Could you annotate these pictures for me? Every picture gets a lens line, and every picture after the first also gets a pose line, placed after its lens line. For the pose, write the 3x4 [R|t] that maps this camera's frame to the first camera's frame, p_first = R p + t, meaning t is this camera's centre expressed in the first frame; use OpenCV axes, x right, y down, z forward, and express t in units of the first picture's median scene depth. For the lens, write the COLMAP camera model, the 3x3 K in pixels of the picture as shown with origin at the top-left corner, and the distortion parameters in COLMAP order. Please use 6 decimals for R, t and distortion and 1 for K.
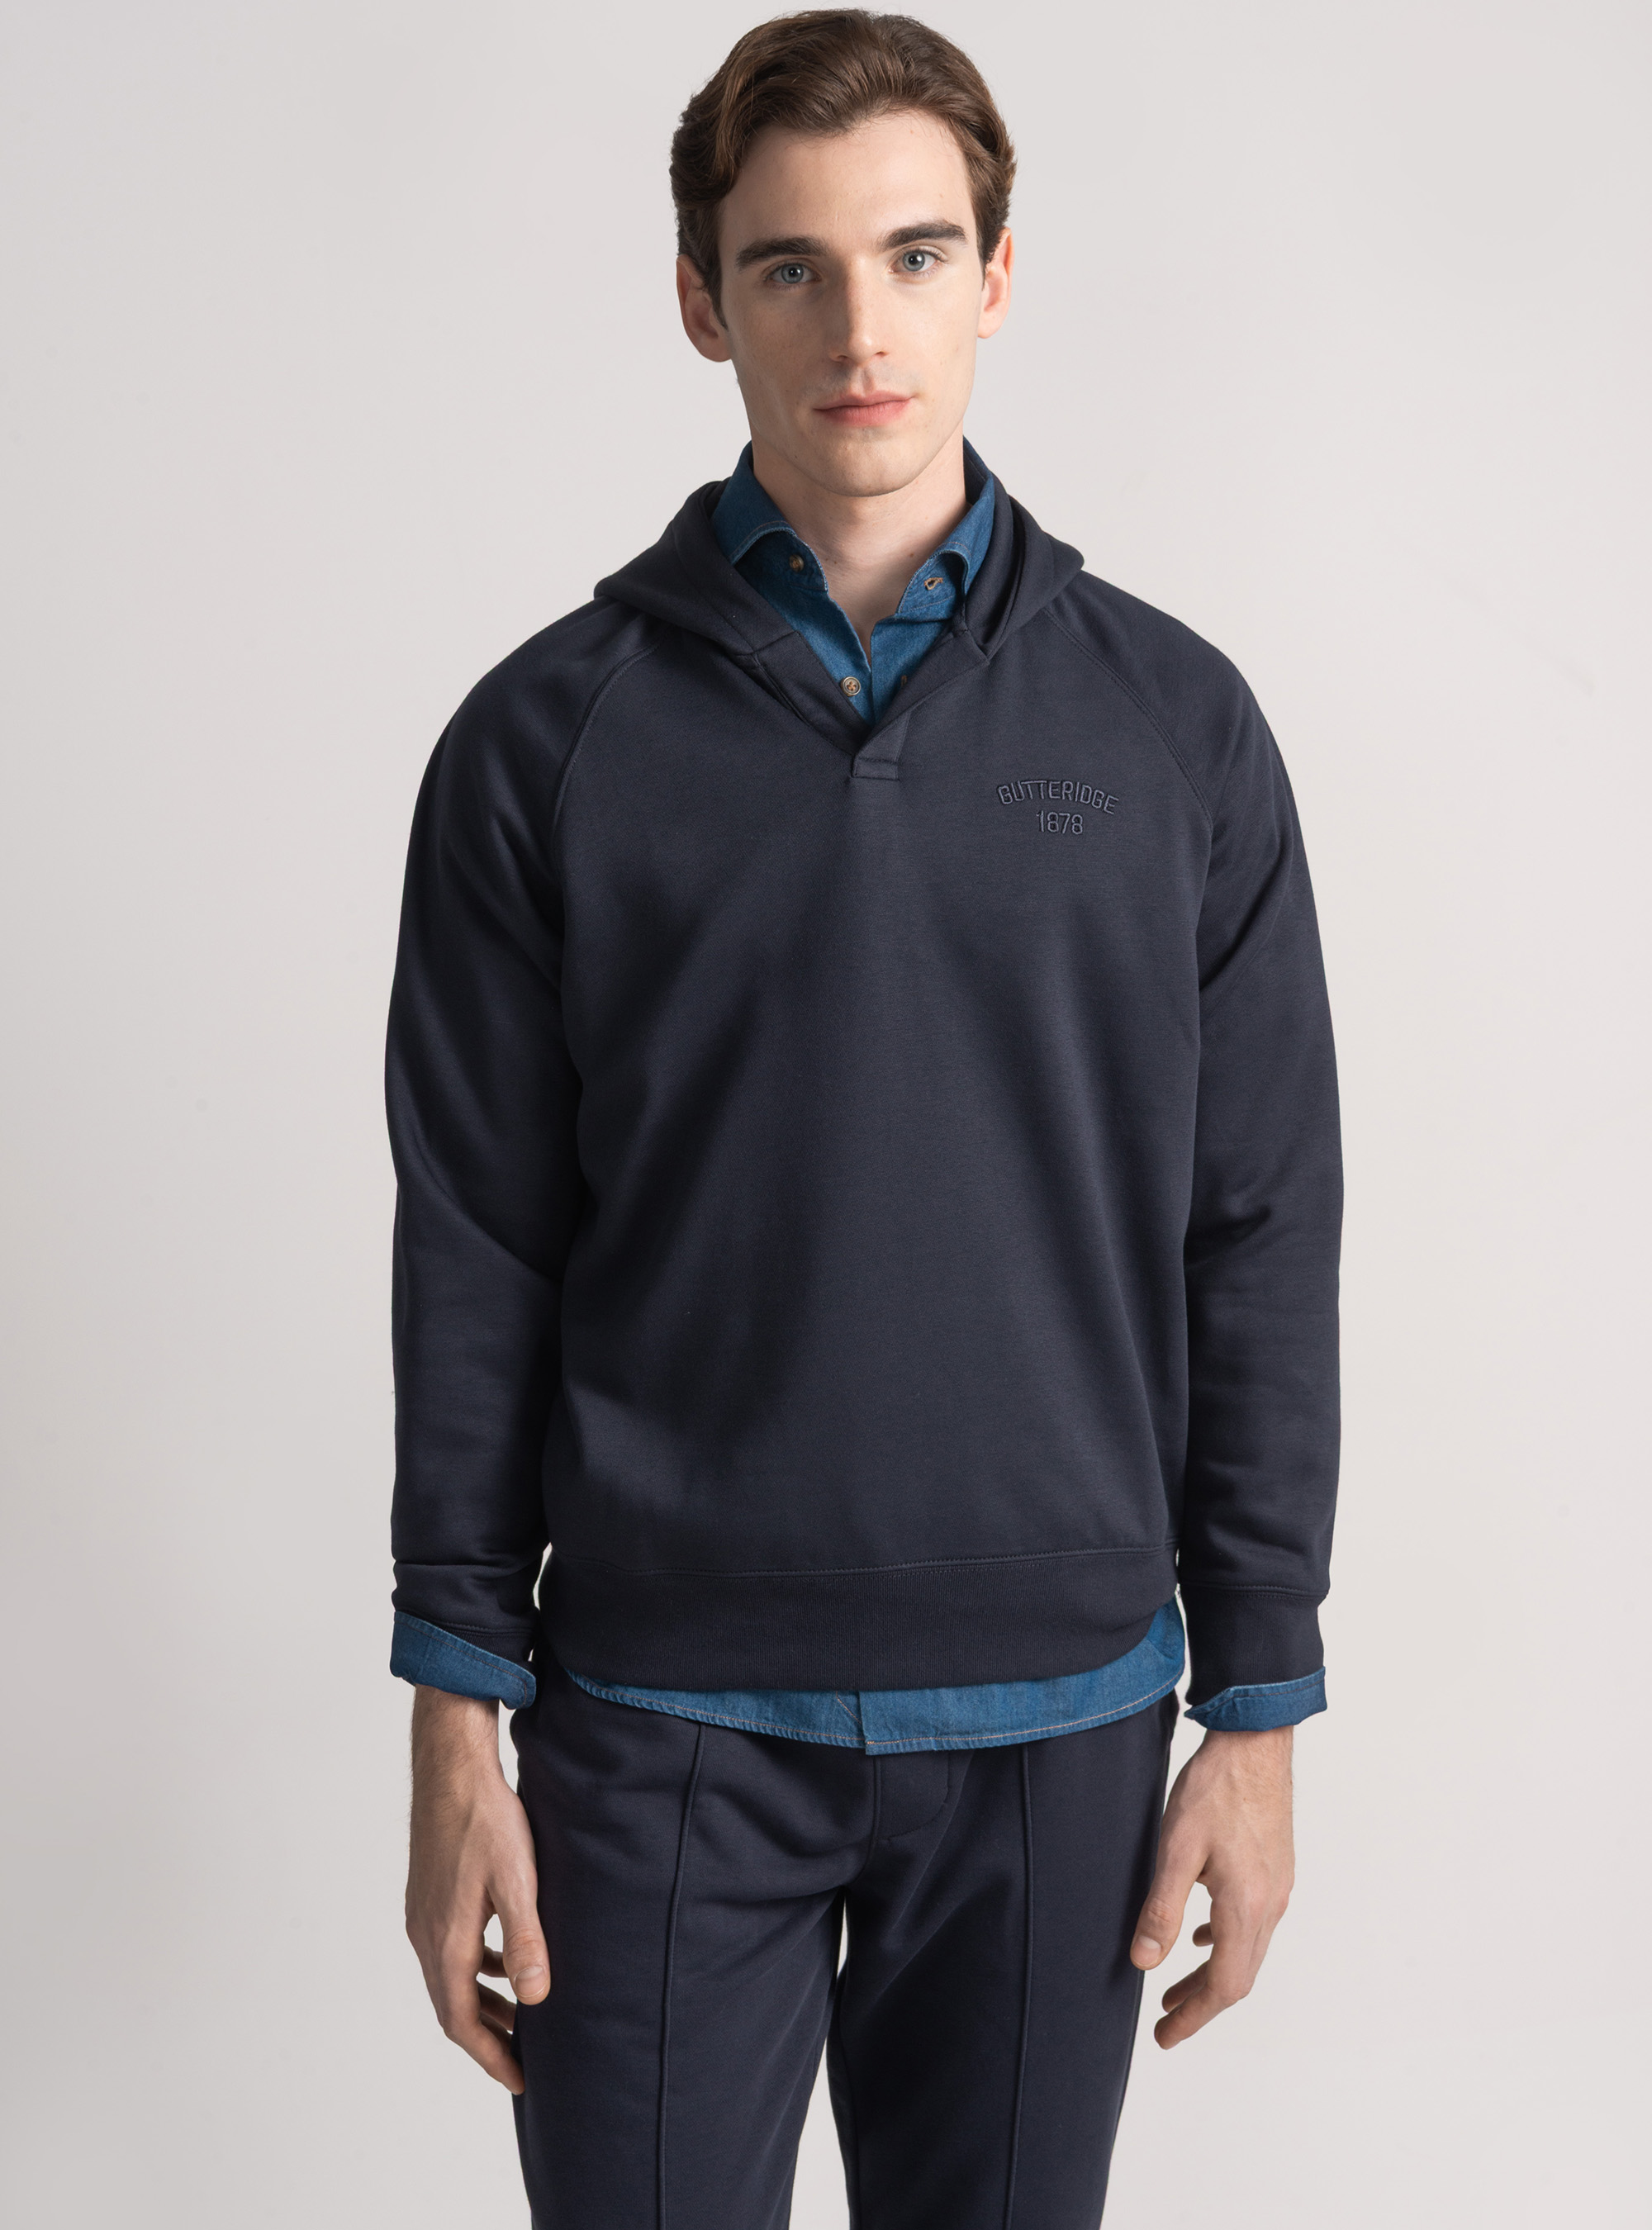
lens RADIAL K [[3608.0, 0, 822.8], [0, 3608.0, 1119.9], [0, 0, 1]] dist [-0.230561, 0.000000]
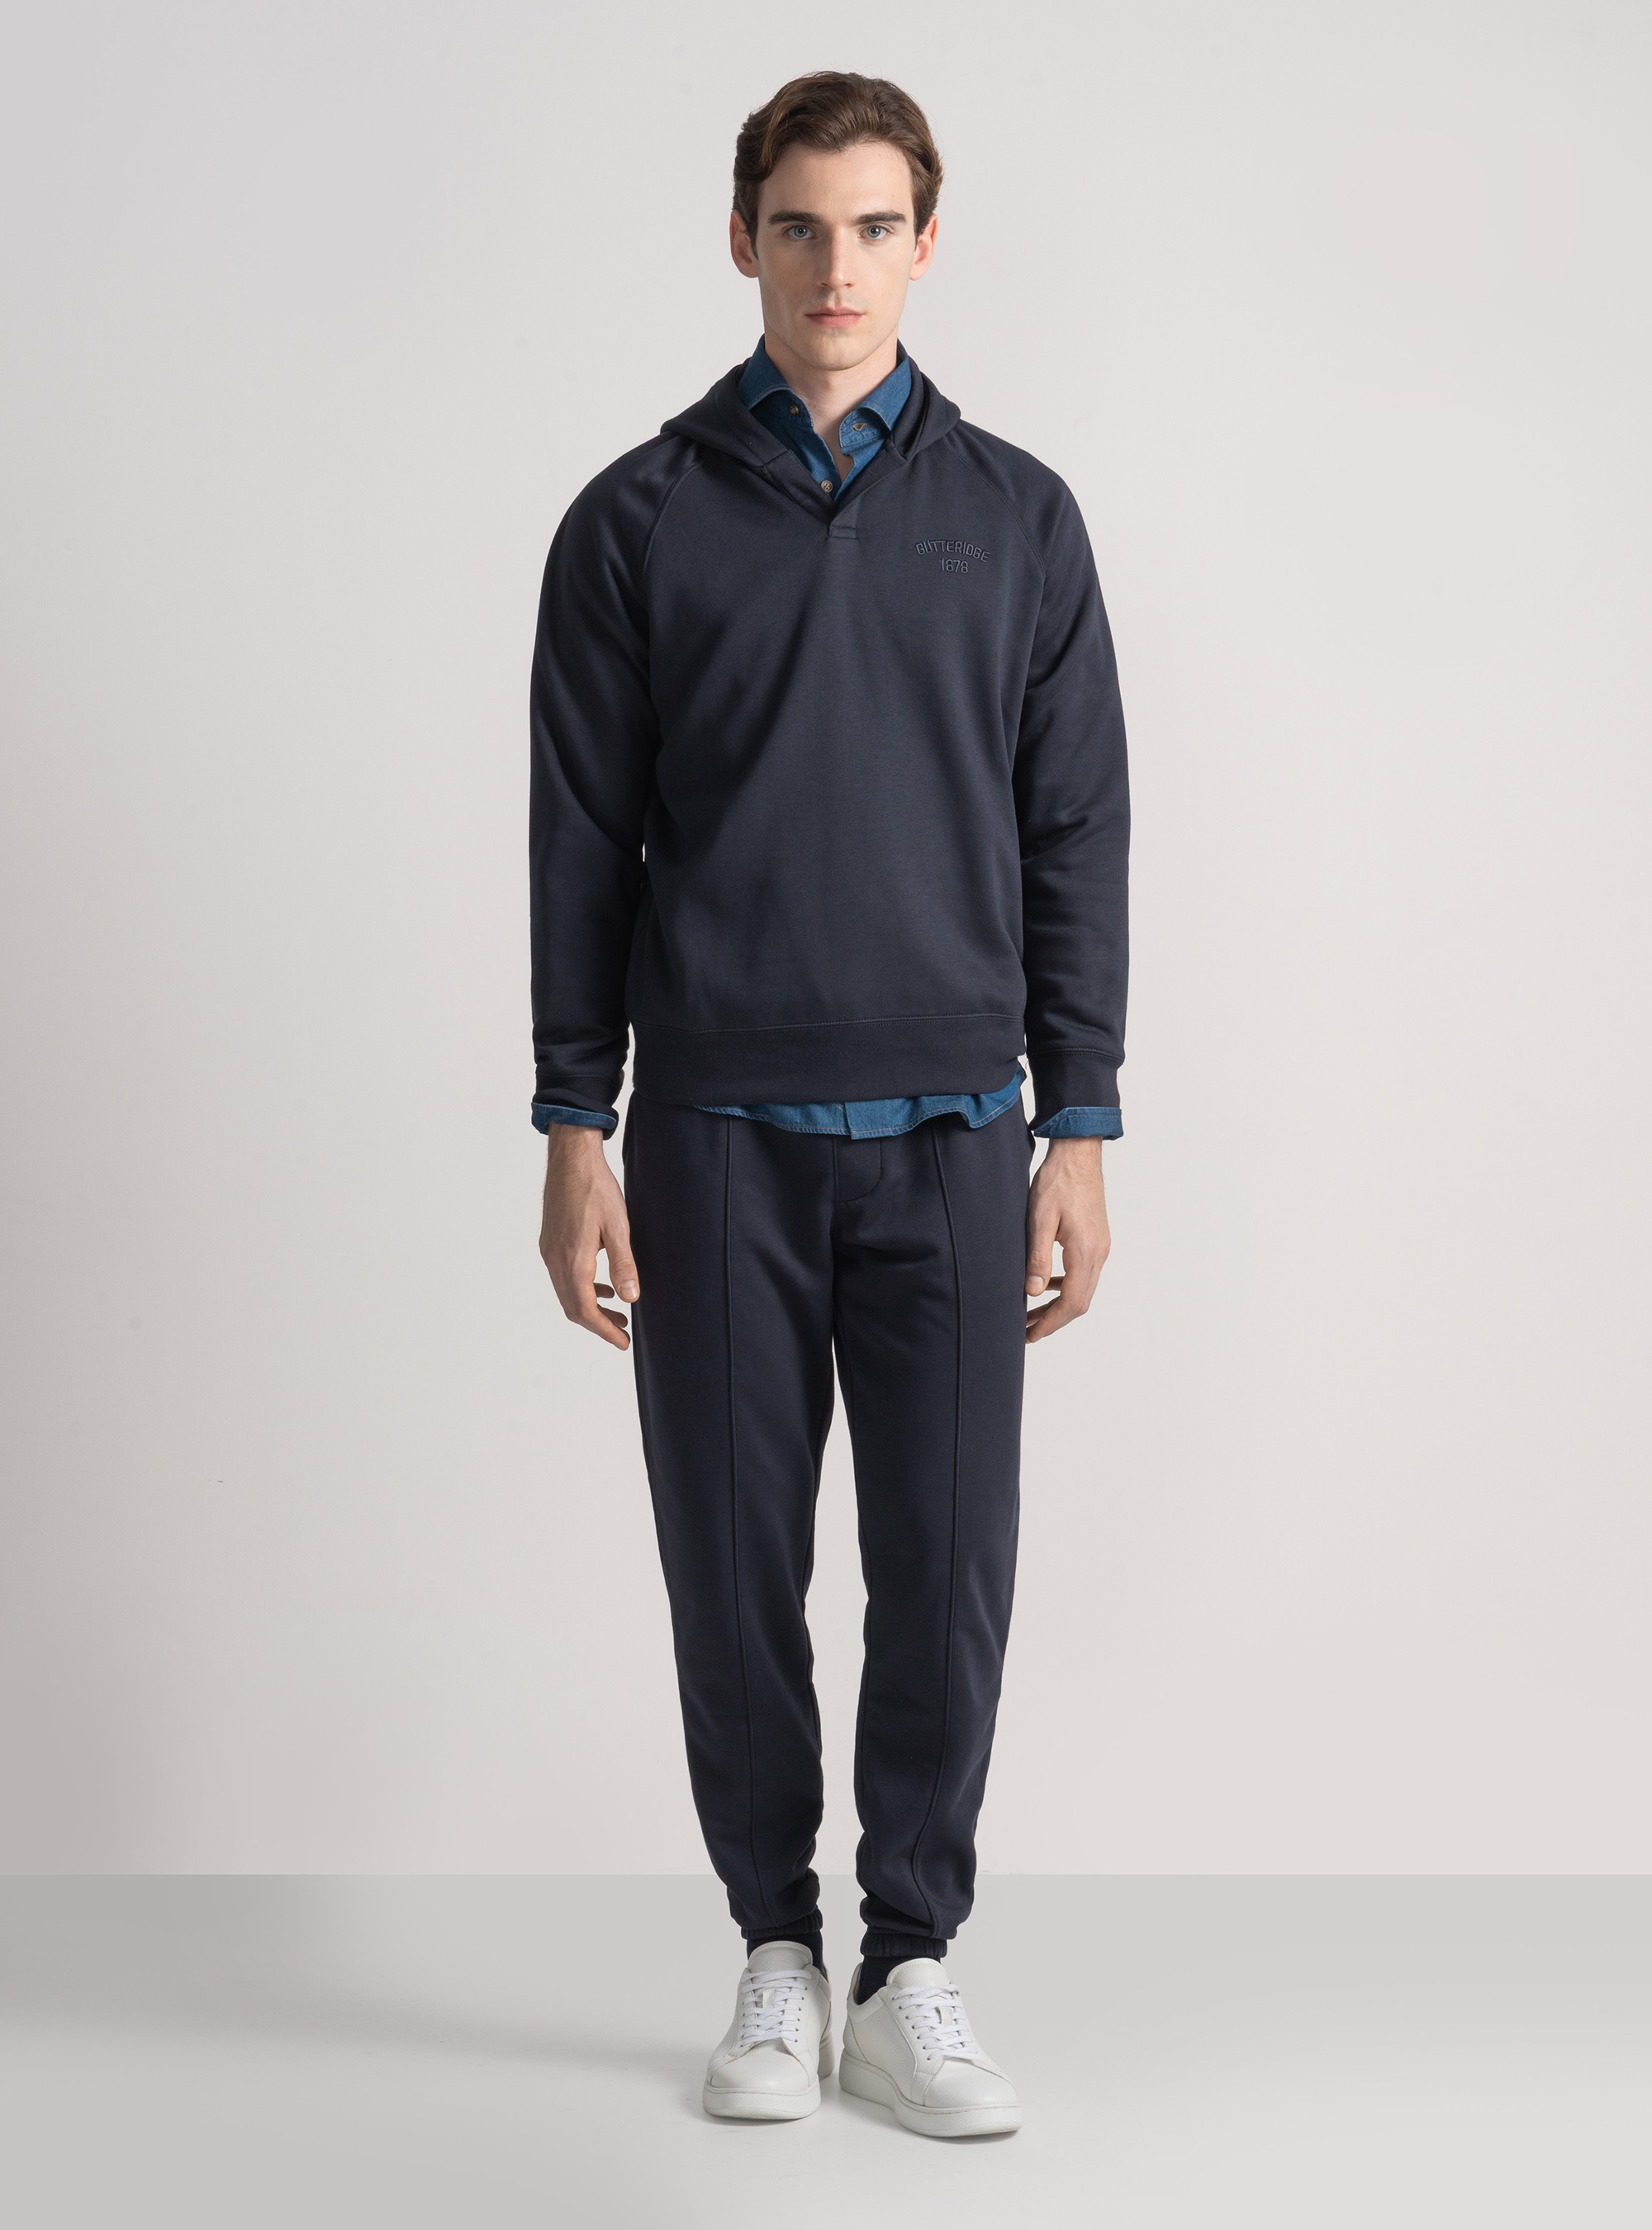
lens RADIAL K [[4723.5, 0, 835.5], [0, 4723.5, 1119.3], [0, 0, 1]] dist [-0.821286, 0.000000]
pose [[0.996042, 0.088641, -0.006548, 0.057375], [-0.088147, 0.994571, 0.055309, 0.051287], [0.011415, -0.054513, 0.998448, -1.123704]]
